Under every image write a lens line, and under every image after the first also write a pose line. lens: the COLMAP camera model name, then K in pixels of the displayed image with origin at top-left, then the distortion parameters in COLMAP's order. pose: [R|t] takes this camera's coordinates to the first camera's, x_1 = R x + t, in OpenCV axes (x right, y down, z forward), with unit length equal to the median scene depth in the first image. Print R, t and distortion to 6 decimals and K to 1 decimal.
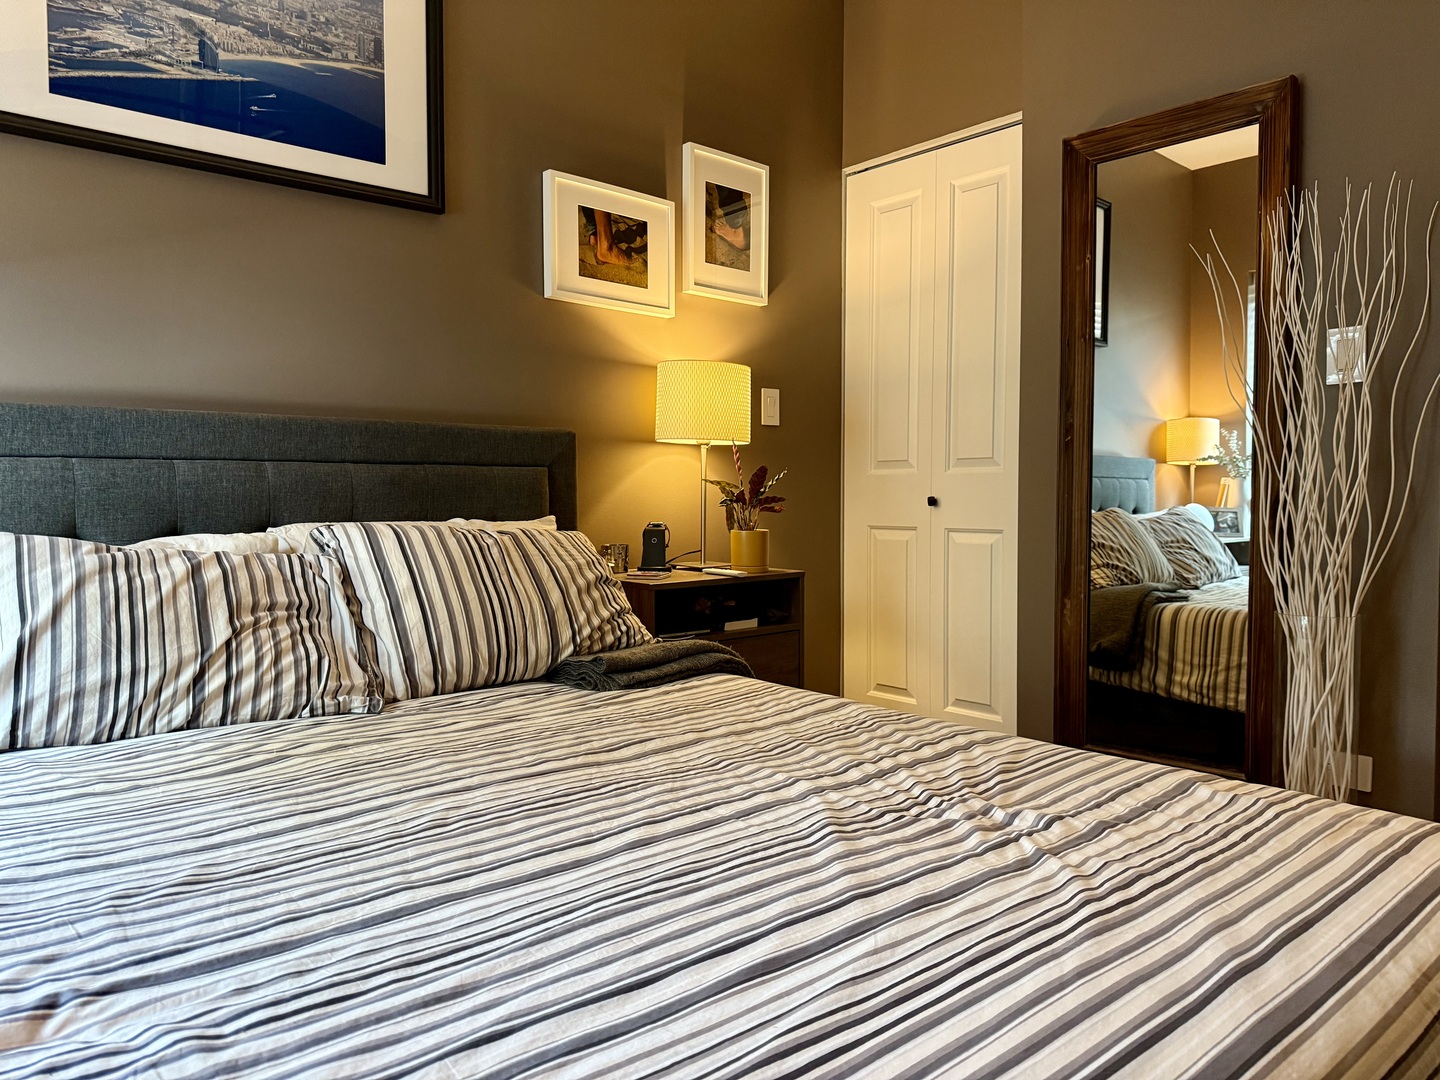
lens RADIAL K [[1027.4, 0, 720.0], [0, 1027.4, 540.0], [0, 0, 1]] dist [0.064471, -0.065387]
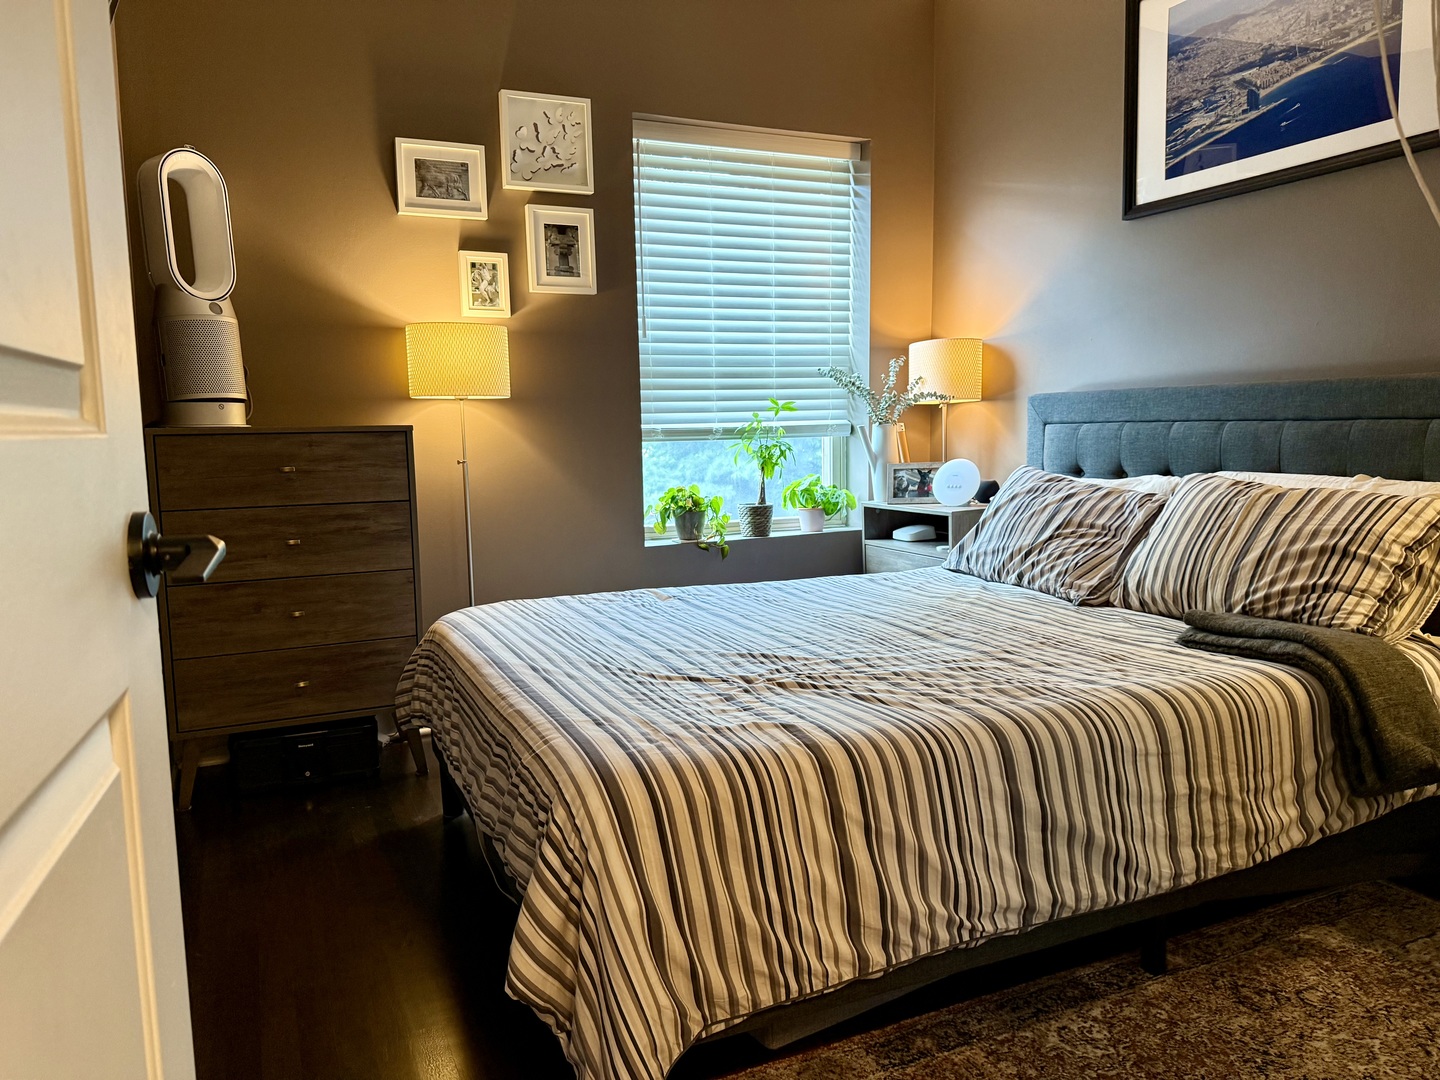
lens RADIAL K [[1027.4, 0, 720.0], [0, 1027.4, 540.0], [0, 0, 1]] dist [0.064471, -0.065387]
pose [[-0.288361, 0.116373, -0.950424, 0.972545], [-0.025089, 0.991328, 0.128994, -0.080373], [0.957193, 0.061042, -0.282941, 0.775177]]
